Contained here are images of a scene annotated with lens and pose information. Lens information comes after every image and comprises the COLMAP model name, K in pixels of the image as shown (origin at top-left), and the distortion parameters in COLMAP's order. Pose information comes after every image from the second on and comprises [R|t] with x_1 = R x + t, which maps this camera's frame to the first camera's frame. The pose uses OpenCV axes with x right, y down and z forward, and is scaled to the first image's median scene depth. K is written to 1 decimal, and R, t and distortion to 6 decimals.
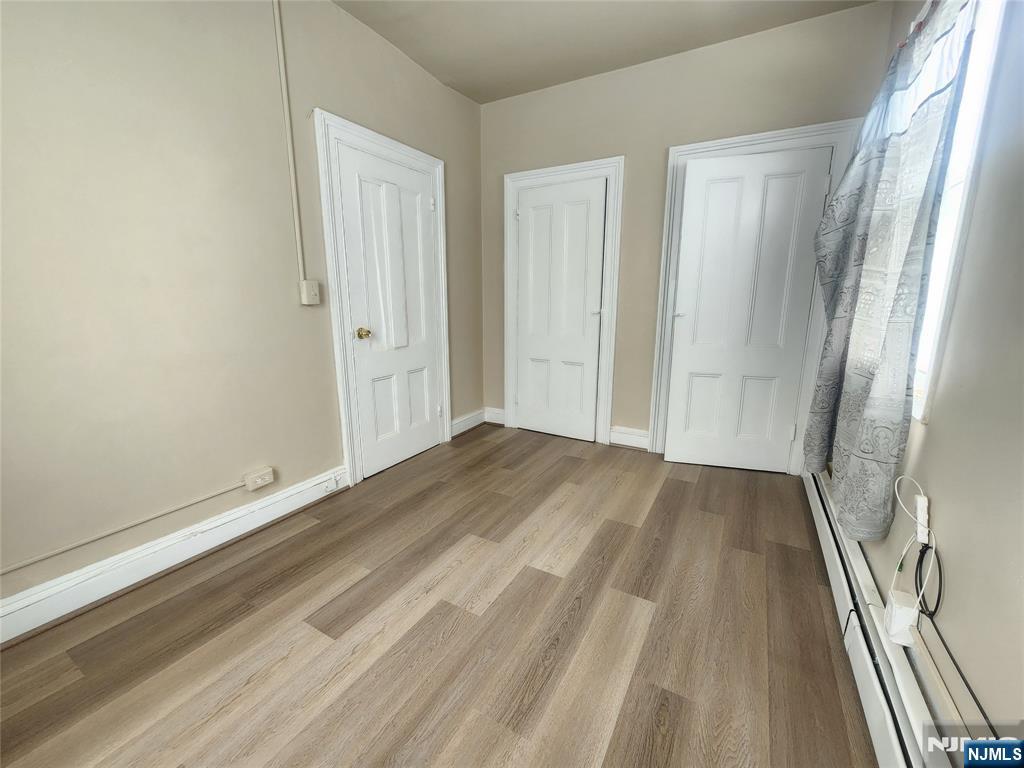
lens RADIAL K [[420.4, 0, 511.1], [0, 420.4, 382.0], [0, 0, 1]] dist [-0.001770, 0.000477]
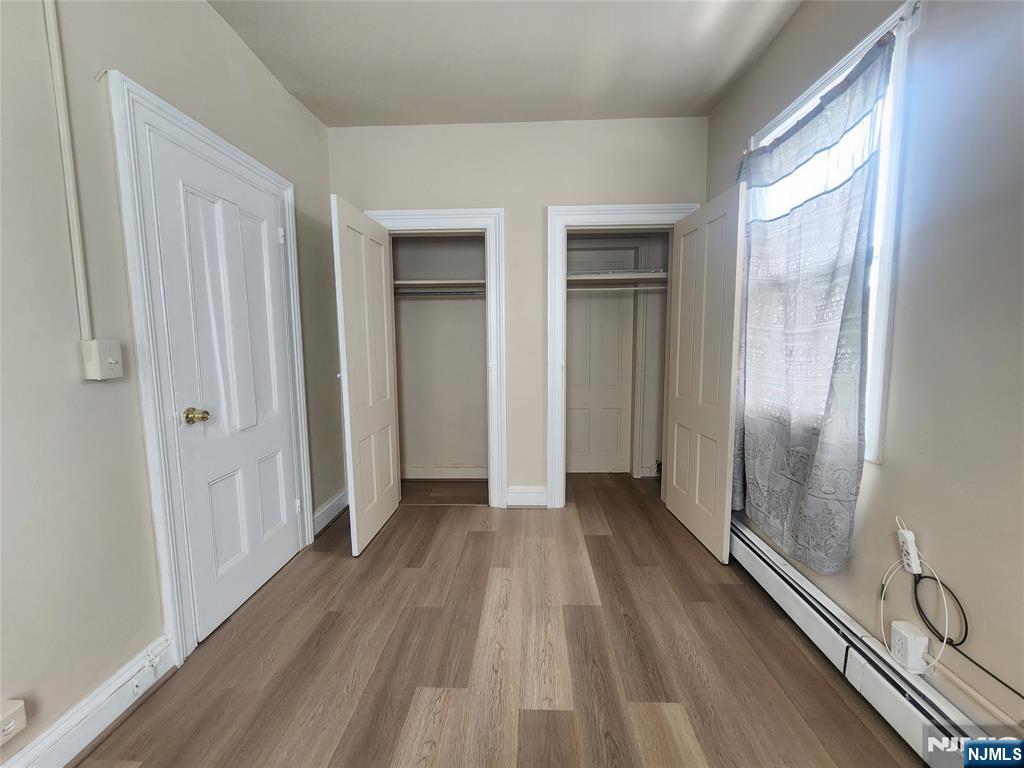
lens RADIAL K [[420.4, 0, 511.8], [0, 420.4, 382.7], [0, 0, 1]] dist [-0.001770, 0.000477]
pose [[0.888204, -0.056160, 0.456005, -0.233966], [0.102031, 0.991829, -0.076586, -0.074460], [-0.447978, 0.114550, 0.886676, 0.216421]]
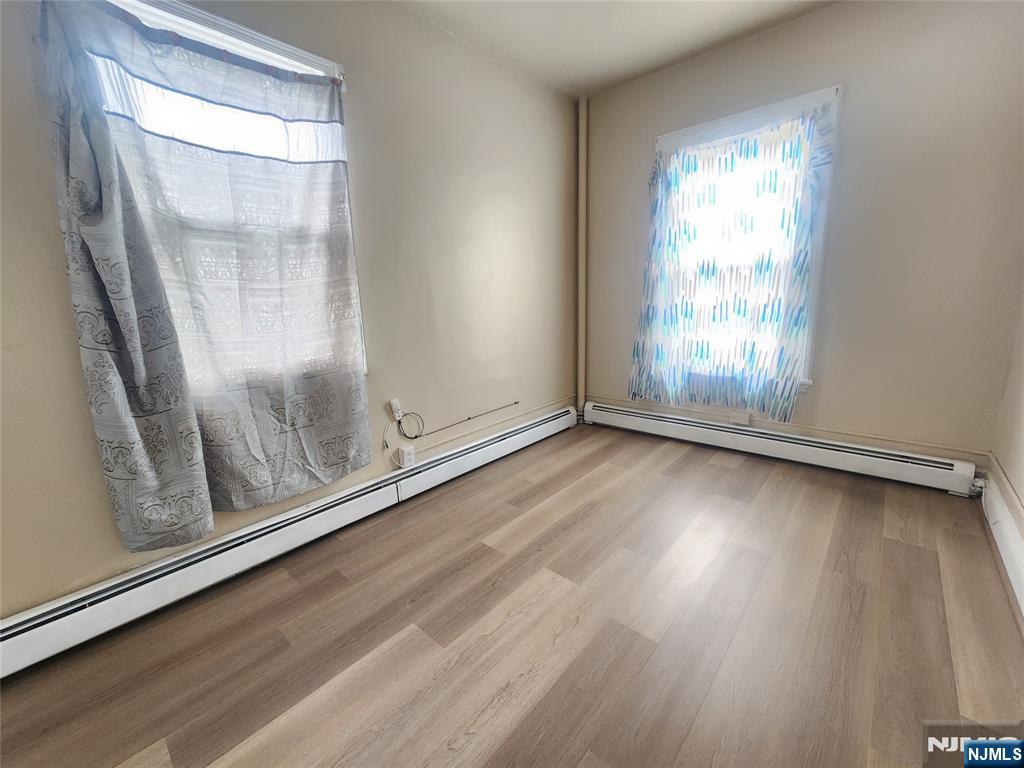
lens RADIAL K [[420.4, 0, 506.2], [0, 420.4, 386.3], [0, 0, 1]] dist [-0.001770, 0.000477]
pose [[-0.976246, -0.008986, 0.216477, -0.003463], [0.080052, 0.913481, 0.398928, -0.286772], [-0.201332, 0.406781, -0.891064, 1.364262]]
